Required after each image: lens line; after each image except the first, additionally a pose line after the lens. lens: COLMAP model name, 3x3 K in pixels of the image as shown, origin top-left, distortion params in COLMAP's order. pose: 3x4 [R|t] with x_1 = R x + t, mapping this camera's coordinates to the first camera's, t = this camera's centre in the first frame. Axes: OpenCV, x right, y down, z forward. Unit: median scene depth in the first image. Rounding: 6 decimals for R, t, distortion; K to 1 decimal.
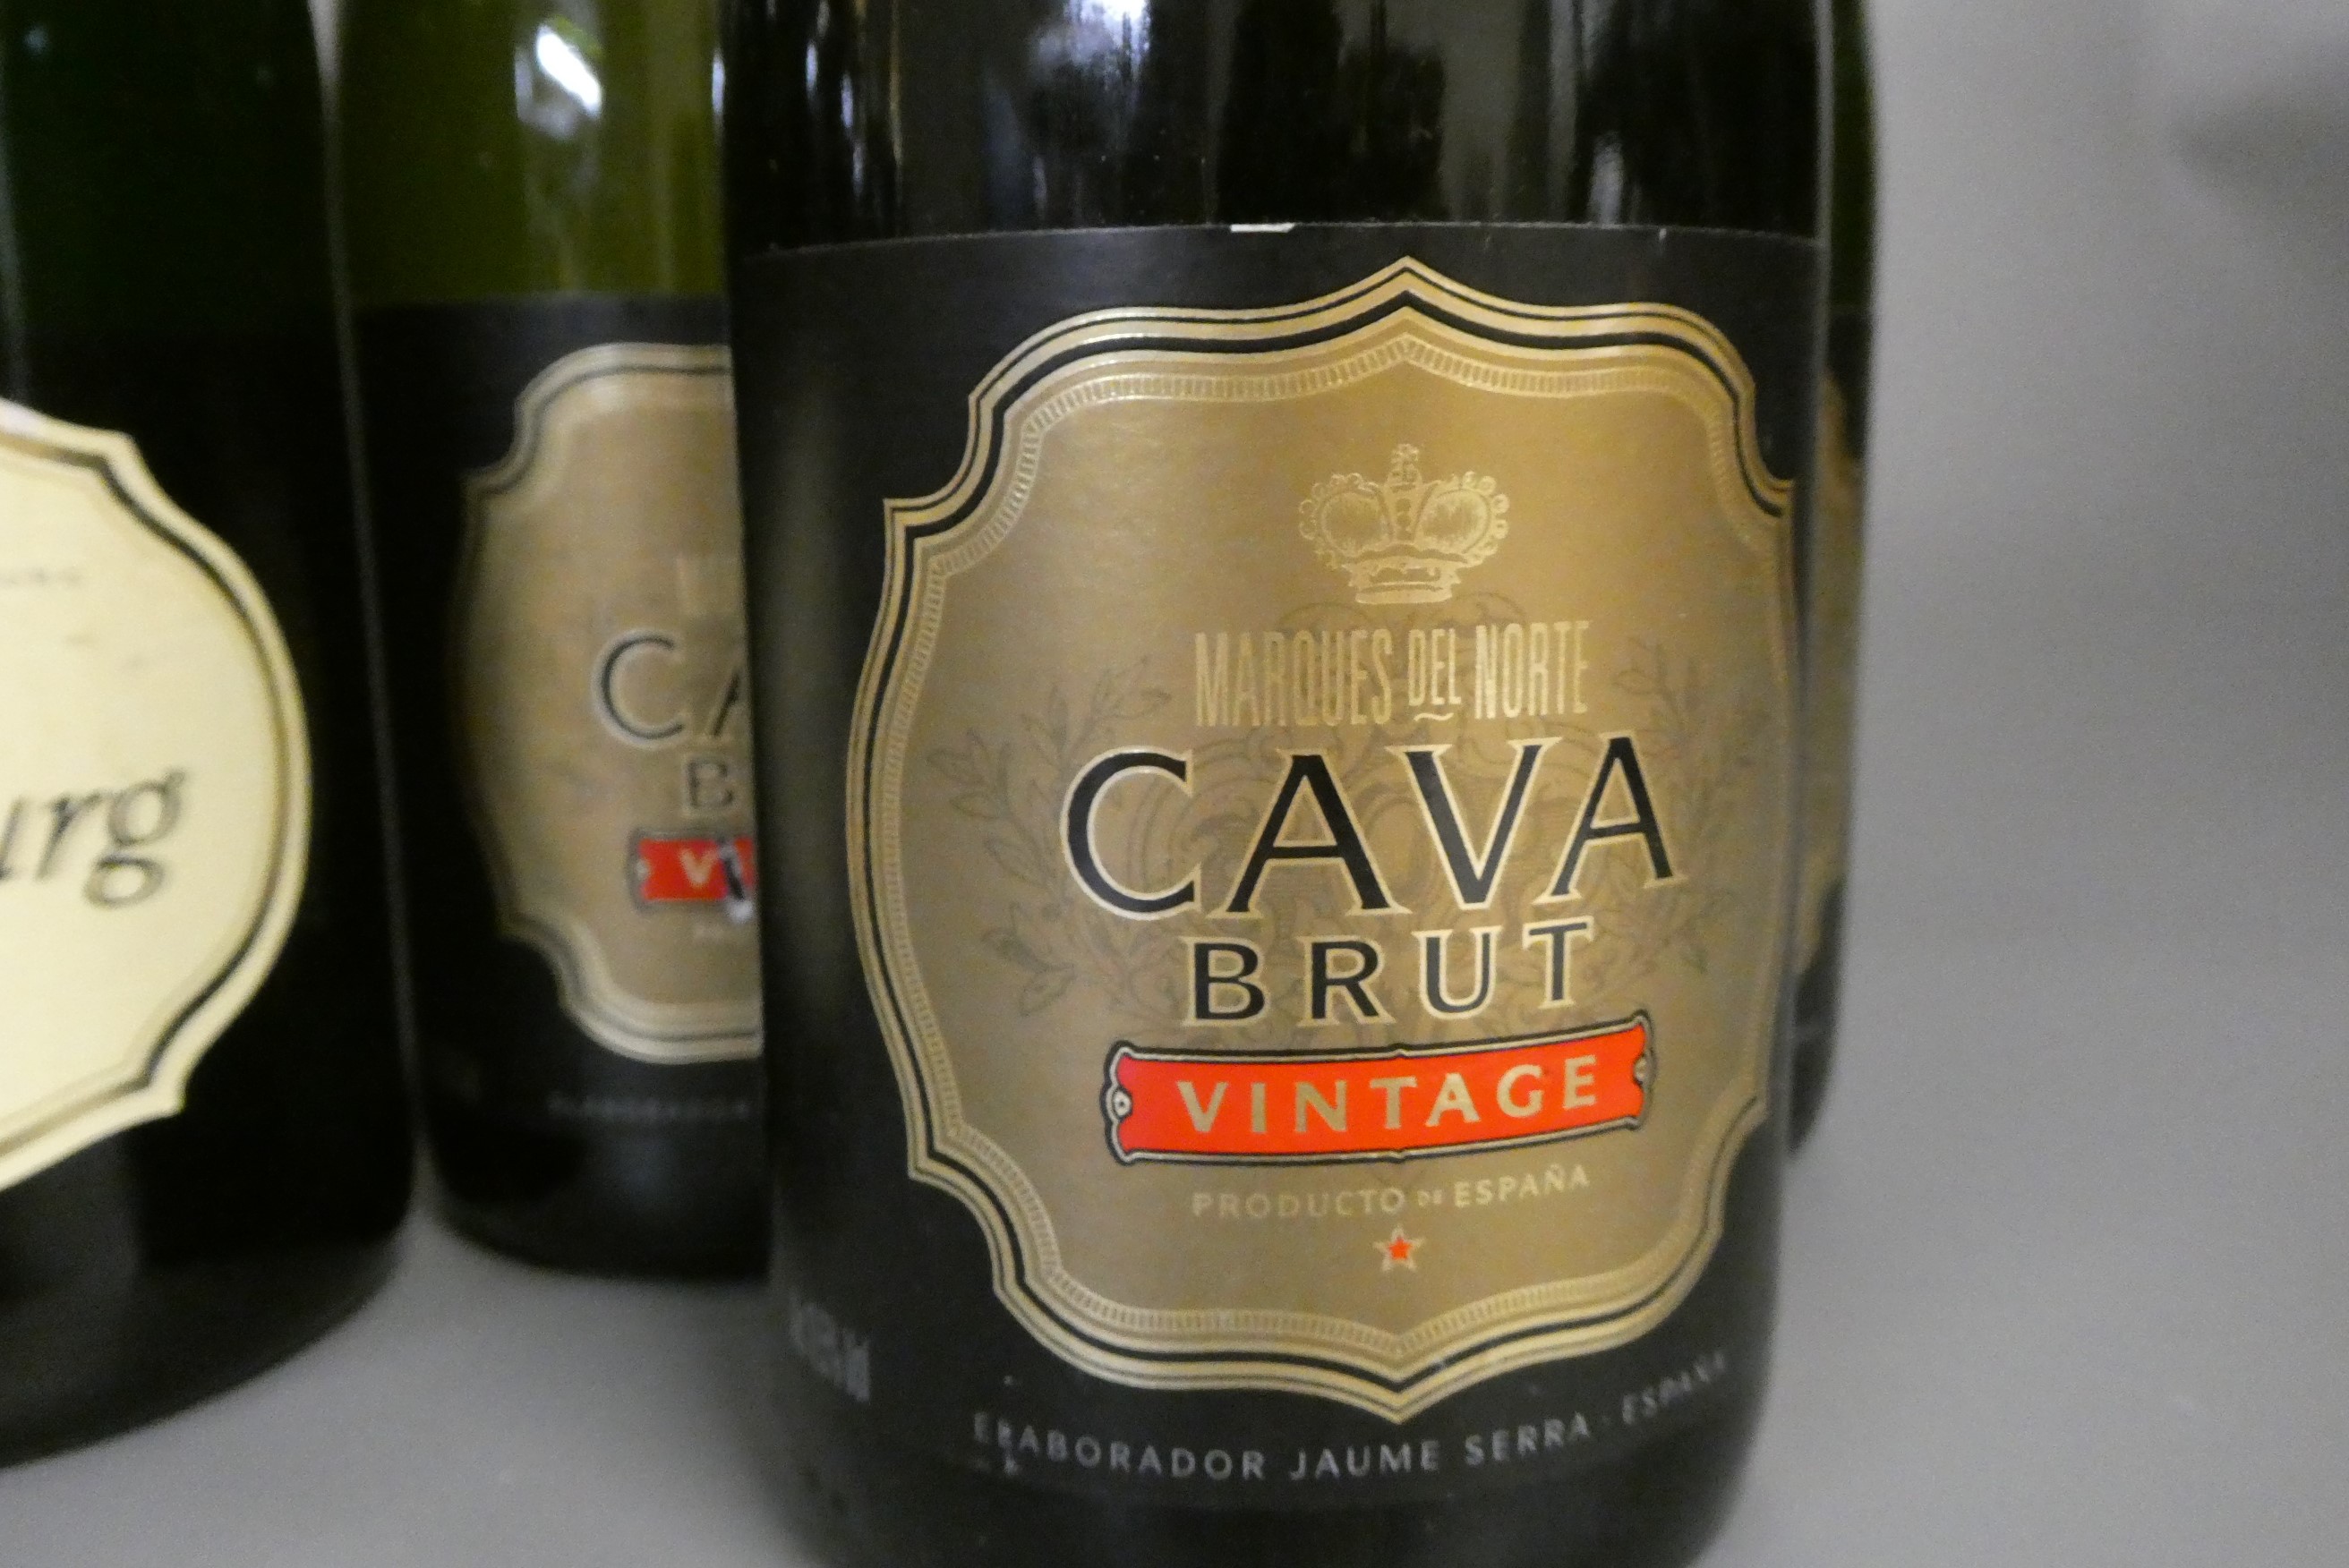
lens RADIAL K [[1915.1, 0, 1170.0], [0, 1915.1, 773.0], [0, 0, 1]] dist [0.004611, 0.004848]
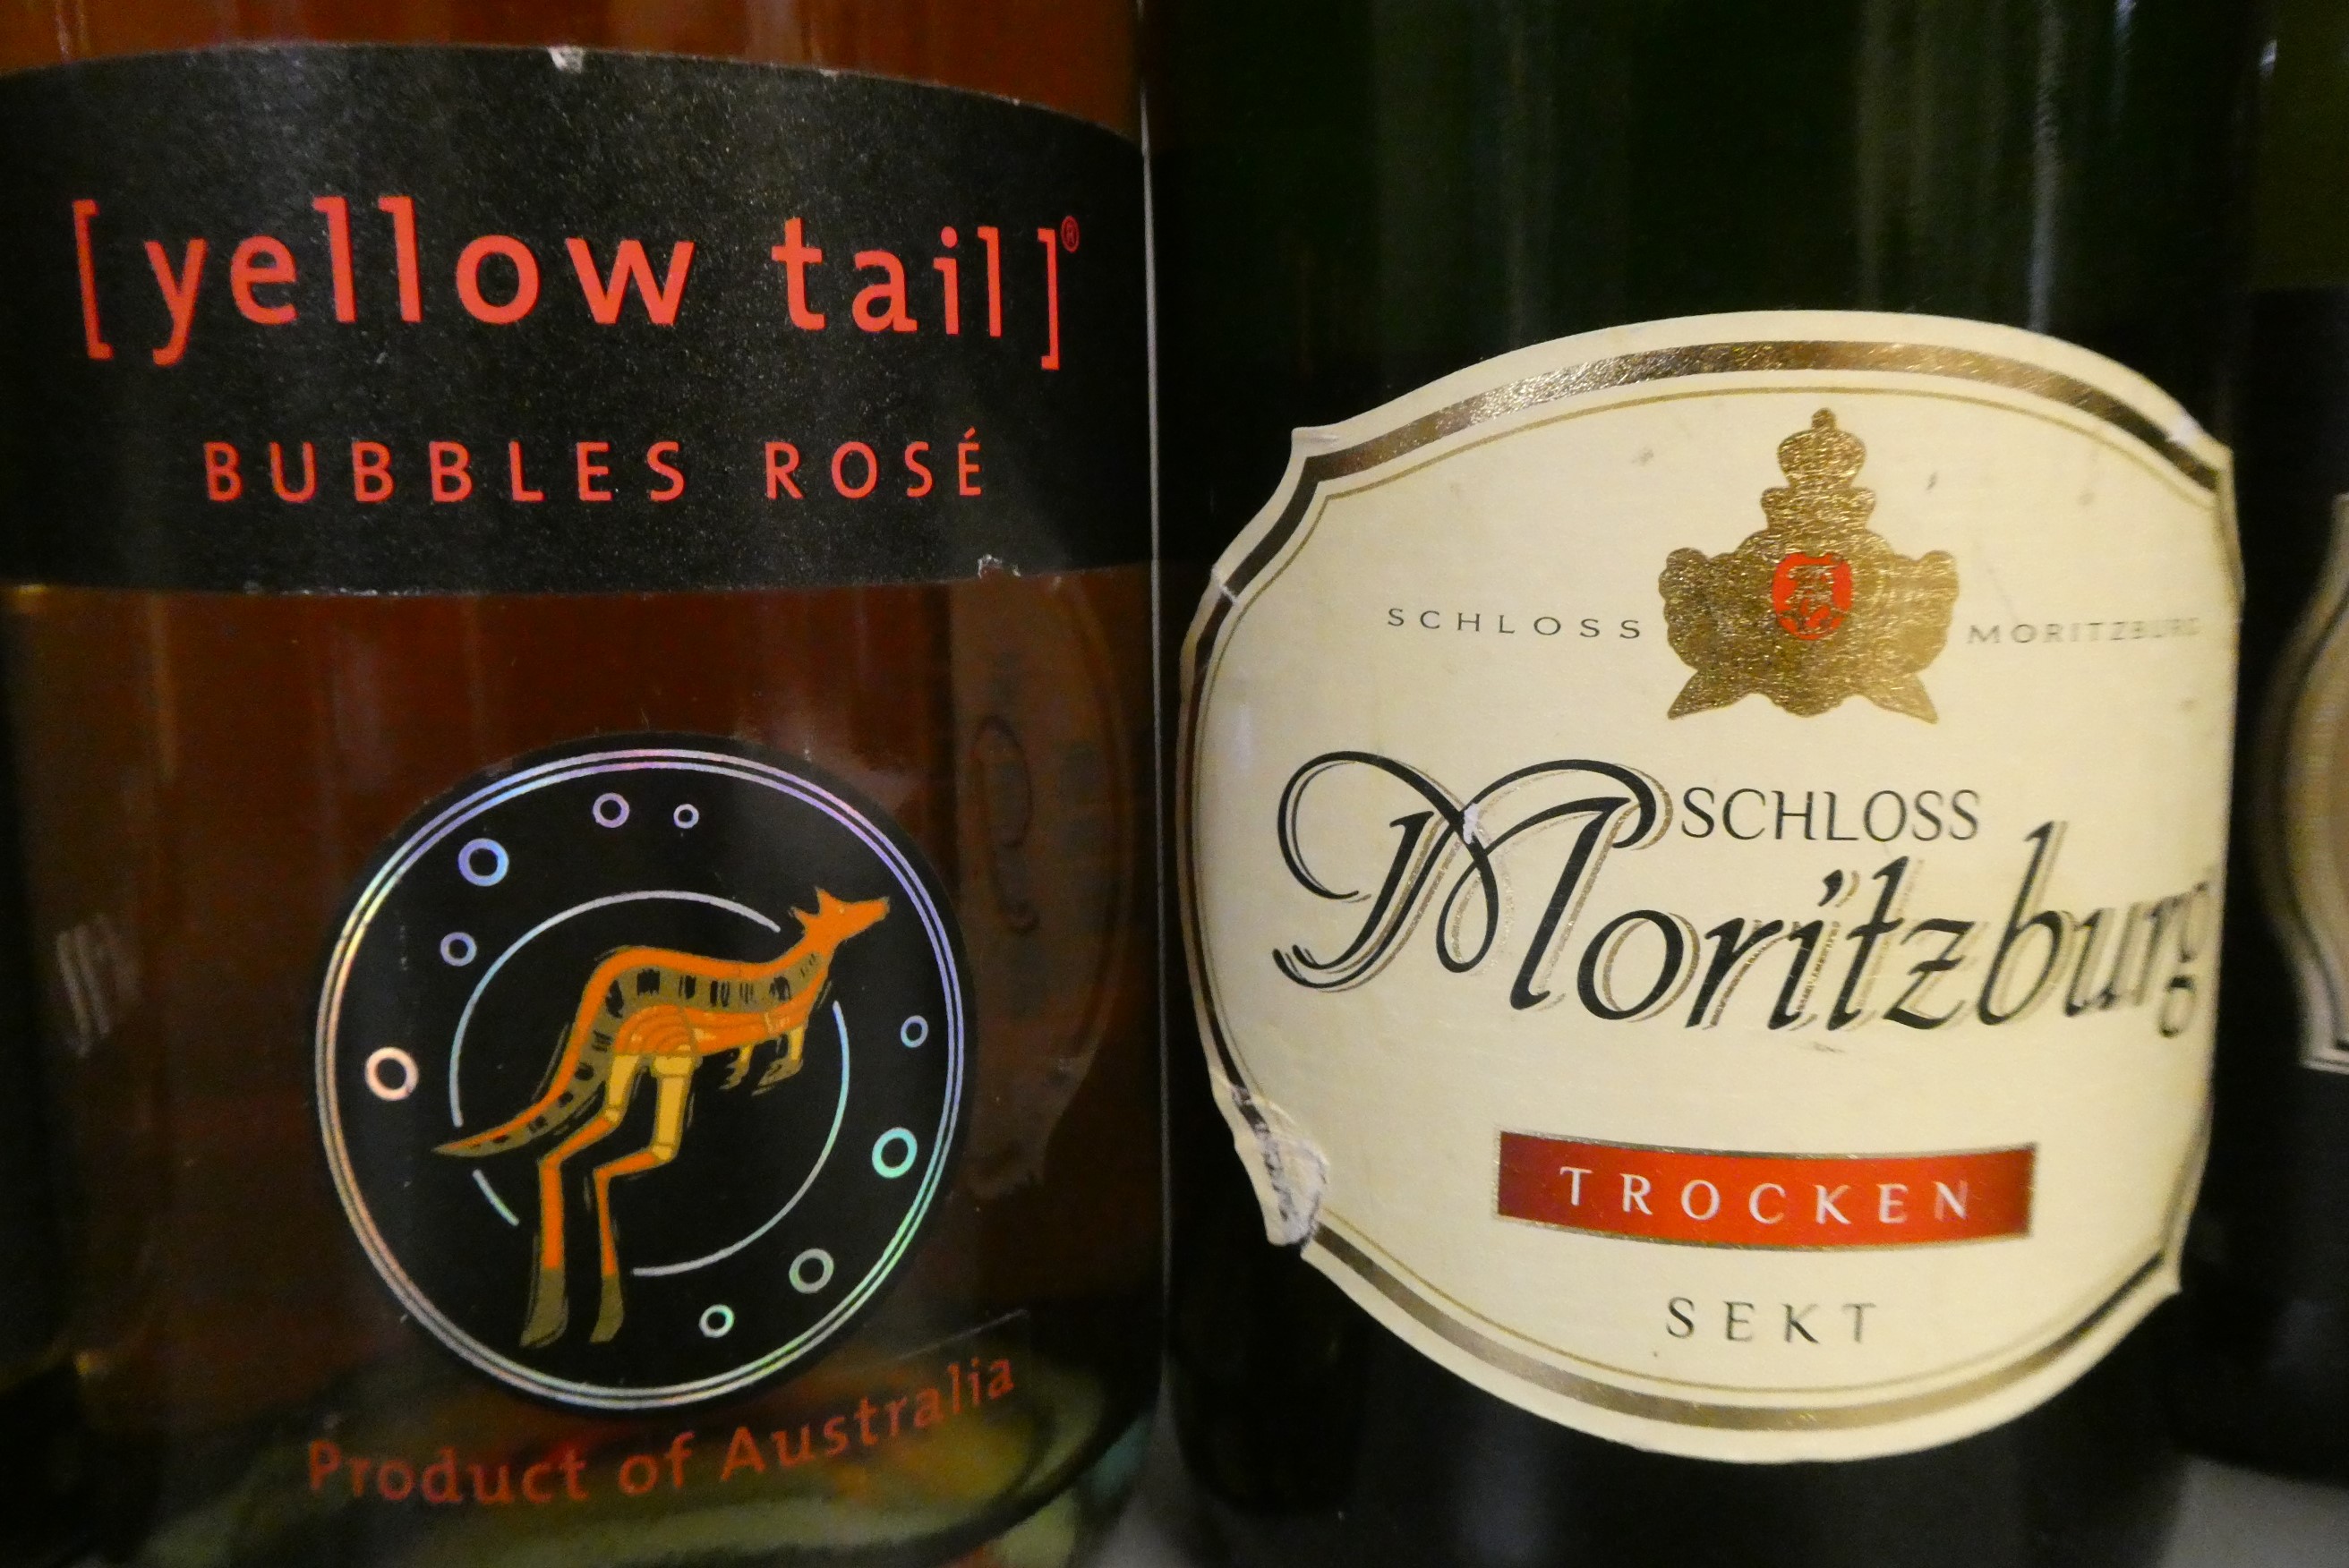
lens RADIAL K [[1915.1, 0, 1175.7], [0, 1915.1, 796.8], [0, 0, 1]] dist [0.004611, 0.004848]
pose [[0.989828, 0.014902, -0.141489, -1.078274], [-0.016435, 0.999818, -0.009674, -0.020629], [0.141319, 0.011900, 0.989893, 0.187862]]
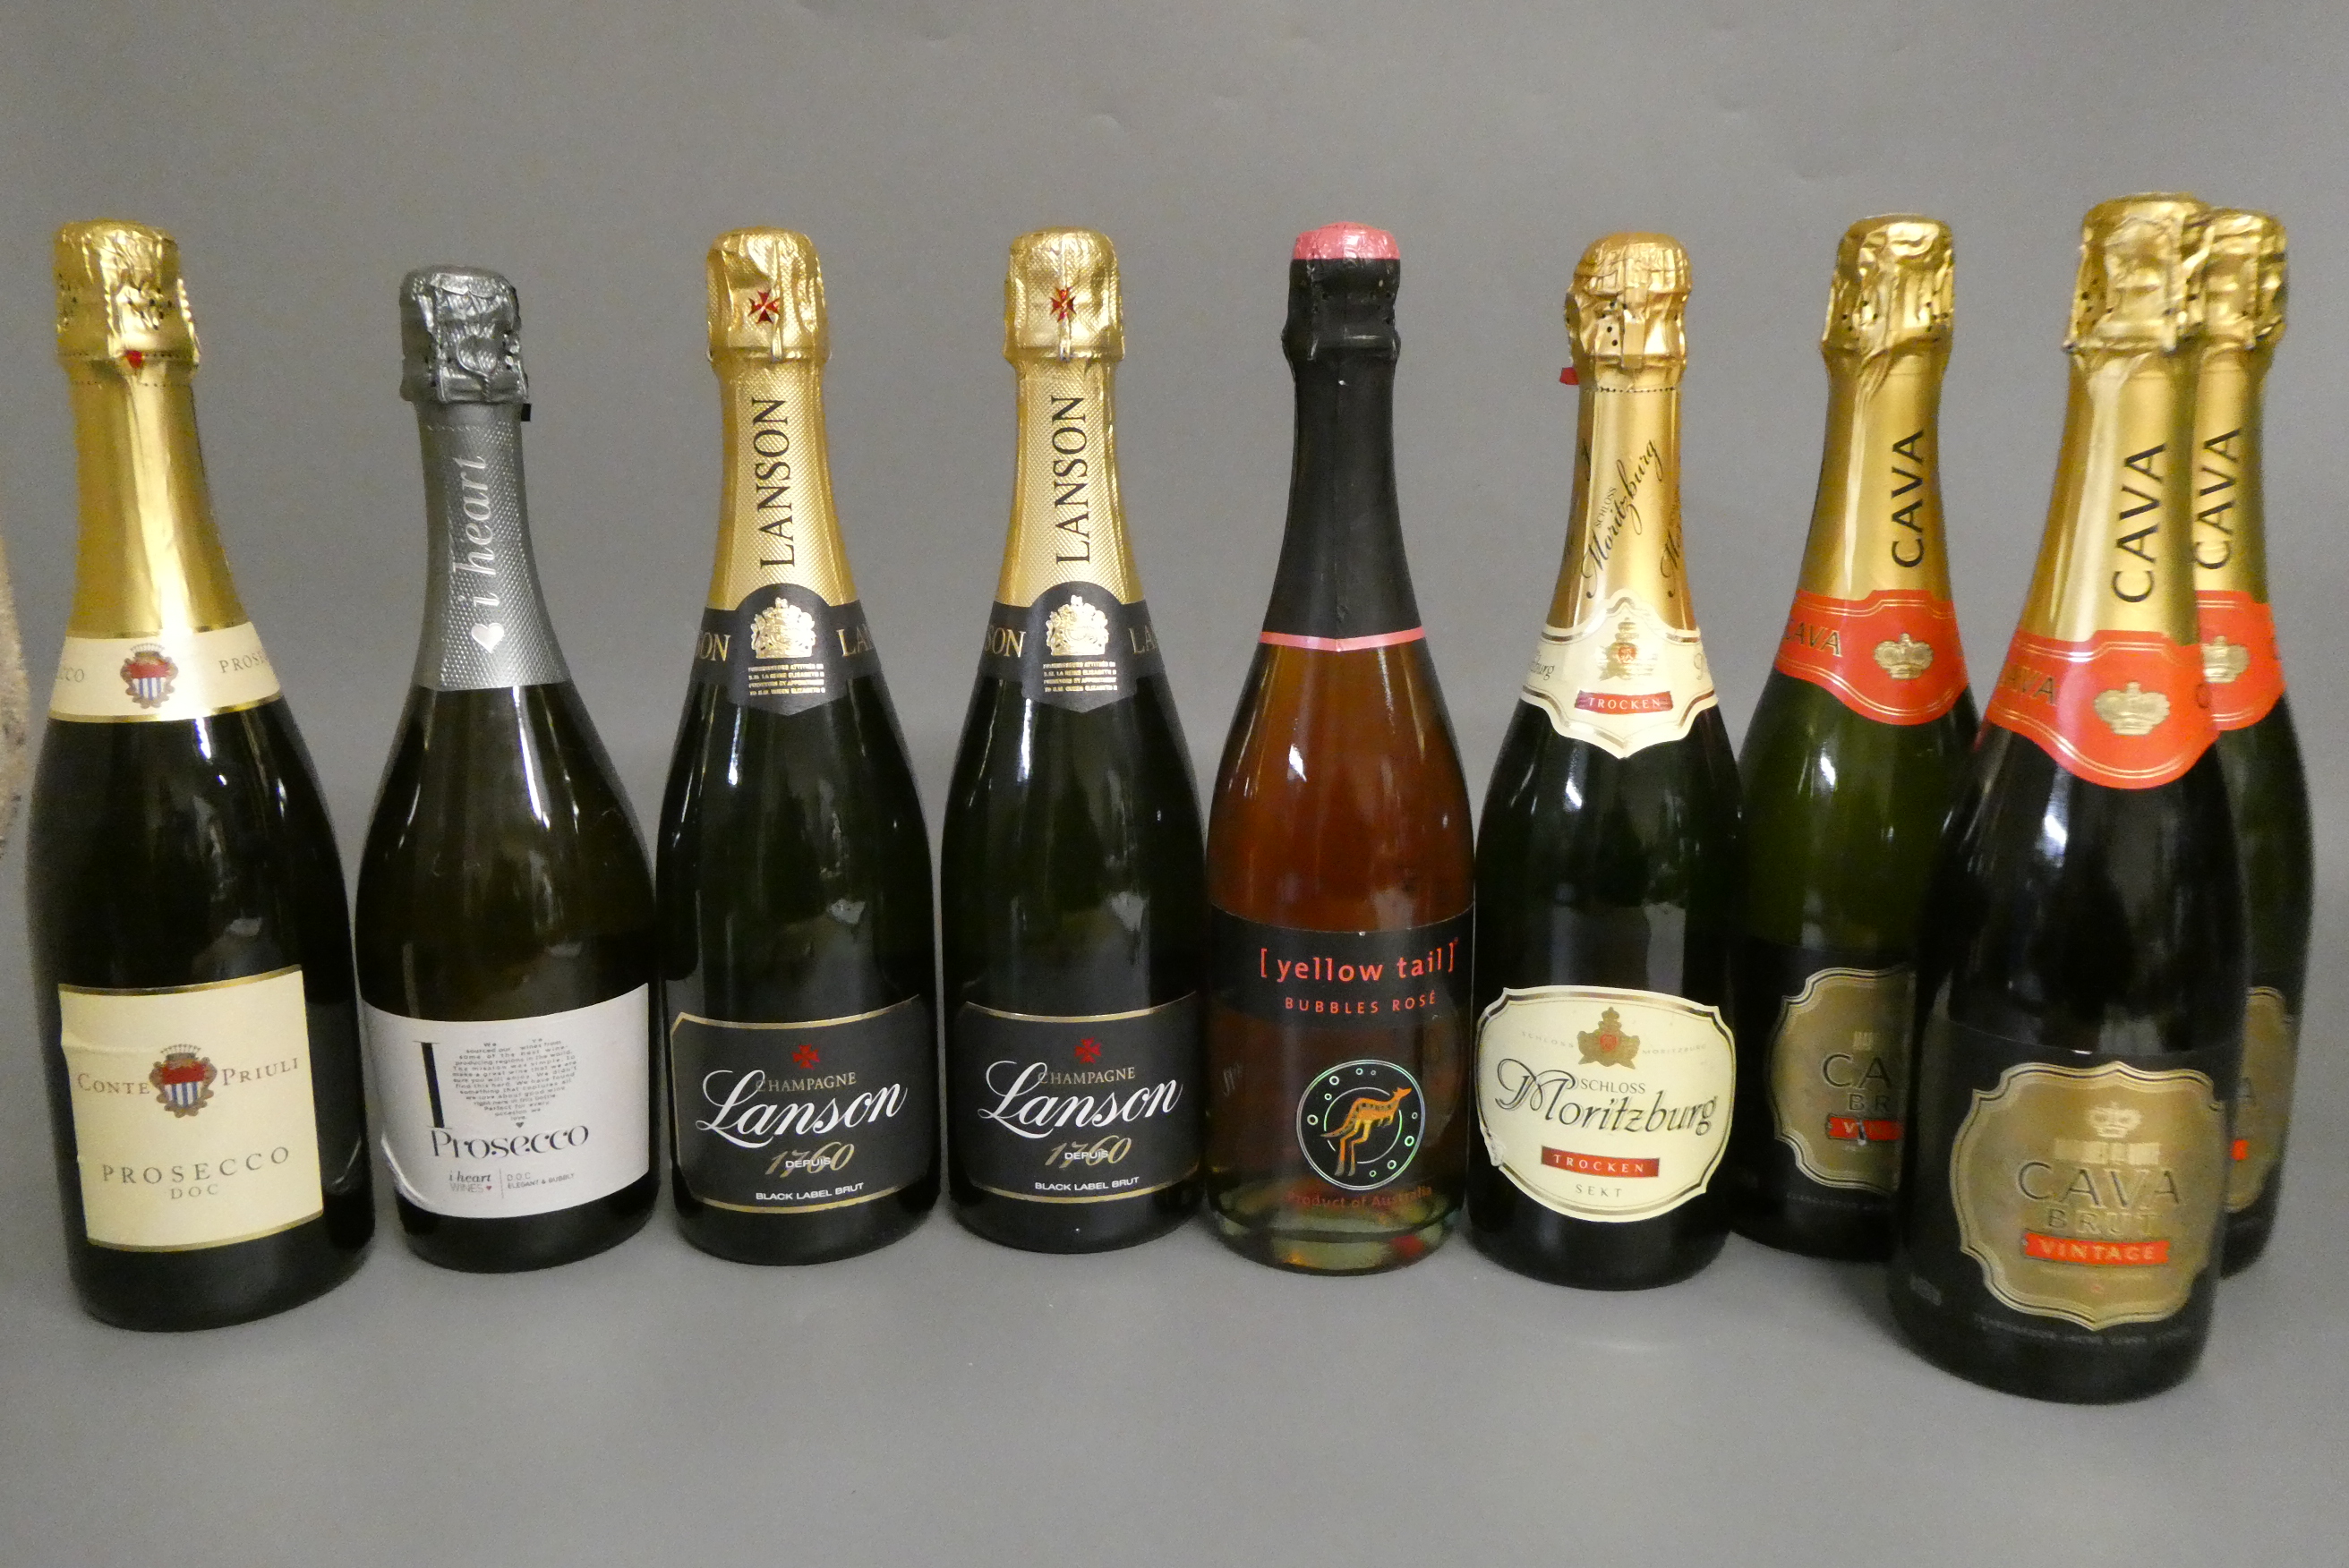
lens RADIAL K [[1915.1, 0, 1223.4], [0, 1915.1, 782.9], [0, 0, 1]] dist [0.004611, 0.004848]
pose [[0.957870, 0.070661, -0.278375, -0.578483], [-0.057850, 0.996865, 0.053982, -0.902959], [0.281316, -0.035604, 0.958954, -3.275779]]
